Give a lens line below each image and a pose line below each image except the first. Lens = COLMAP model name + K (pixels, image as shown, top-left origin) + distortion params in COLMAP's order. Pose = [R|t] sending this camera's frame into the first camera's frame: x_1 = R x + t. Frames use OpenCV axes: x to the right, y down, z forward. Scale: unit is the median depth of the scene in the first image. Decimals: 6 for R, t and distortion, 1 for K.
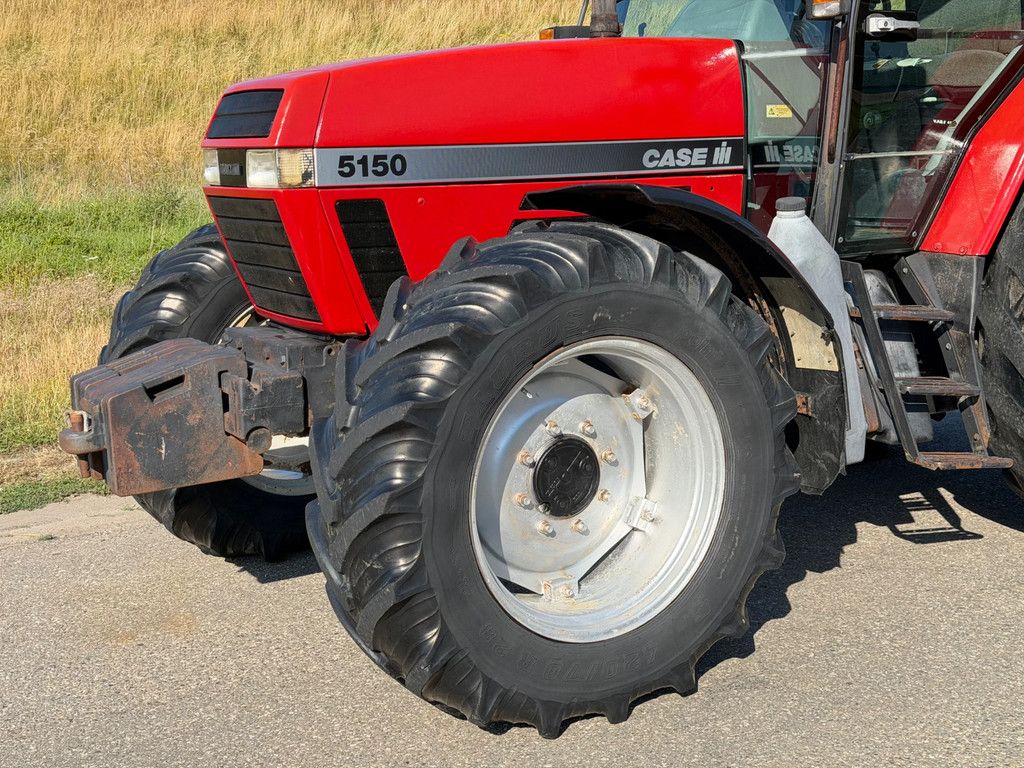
lens RADIAL K [[1420.1, 0, 505.1], [0, 1420.1, 377.2], [0, 0, 1]] dist [0.136936, 0.000000]
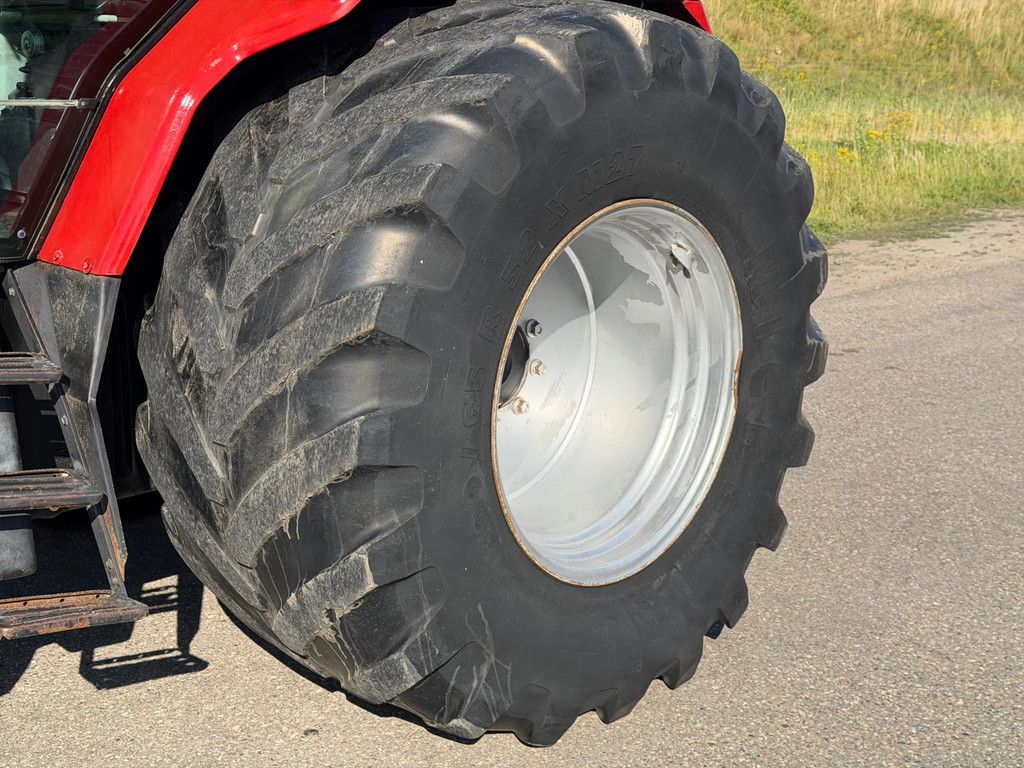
lens RADIAL K [[1420.1, 0, 521.7], [0, 1420.1, 376.2], [0, 0, 1]] dist [0.136936, 0.000000]
pose [[0.956468, -0.006345, 0.291768, 0.354364], [-0.008838, 0.998675, 0.050690, -0.082713], [-0.291703, -0.051062, 0.955145, 0.393566]]
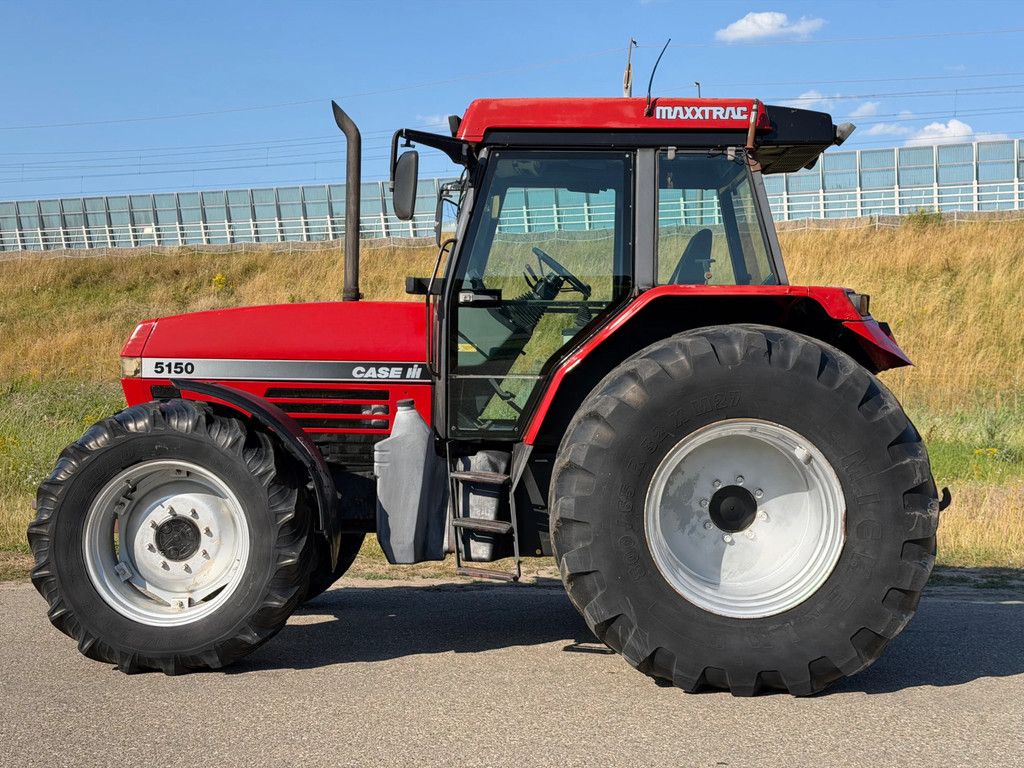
lens RADIAL K [[1420.1, 0, 514.4], [0, 1420.1, 380.6], [0, 0, 1]] dist [0.136936, 0.000000]
pose [[0.846817, 0.039047, -0.530449, 1.239424], [-0.123166, 0.984590, -0.124149, 0.042694], [0.517427, 0.170465, 0.838577, -0.316858]]
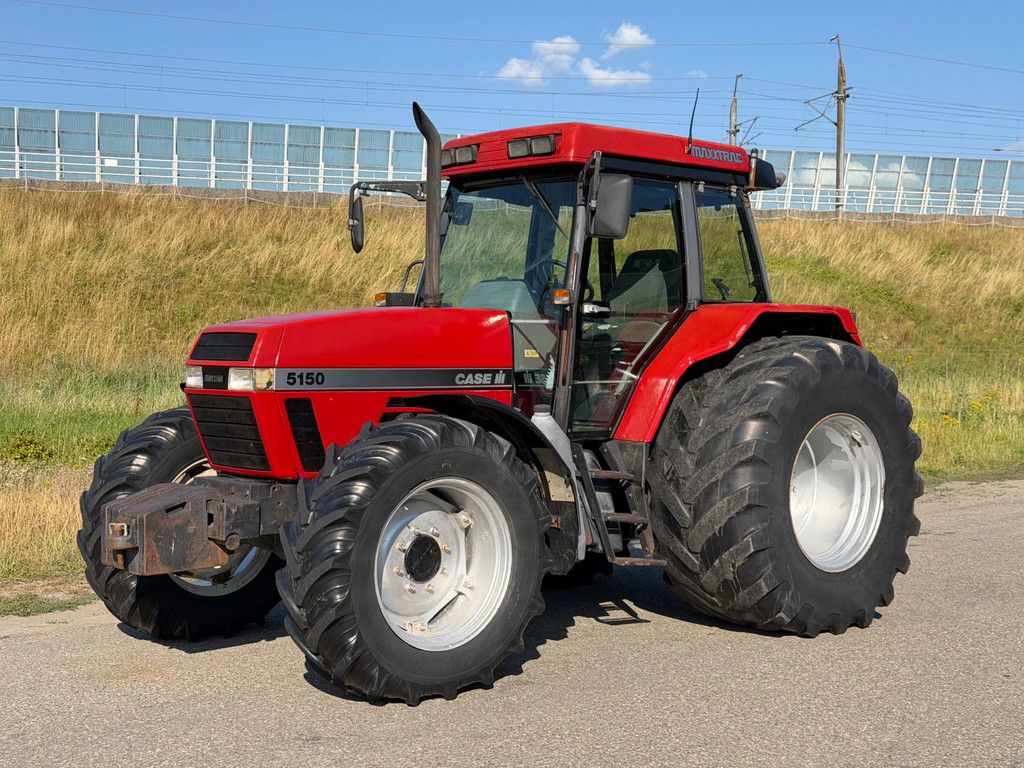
lens RADIAL K [[1420.1, 0, 507.3], [0, 1420.1, 387.1], [0, 0, 1]] dist [0.136936, 0.000000]
pose [[0.978204, 0.029351, 0.205563, -0.202426], [-0.000512, 0.990298, -0.138962, 0.095190], [-0.207647, 0.135828, 0.968728, -0.678331]]
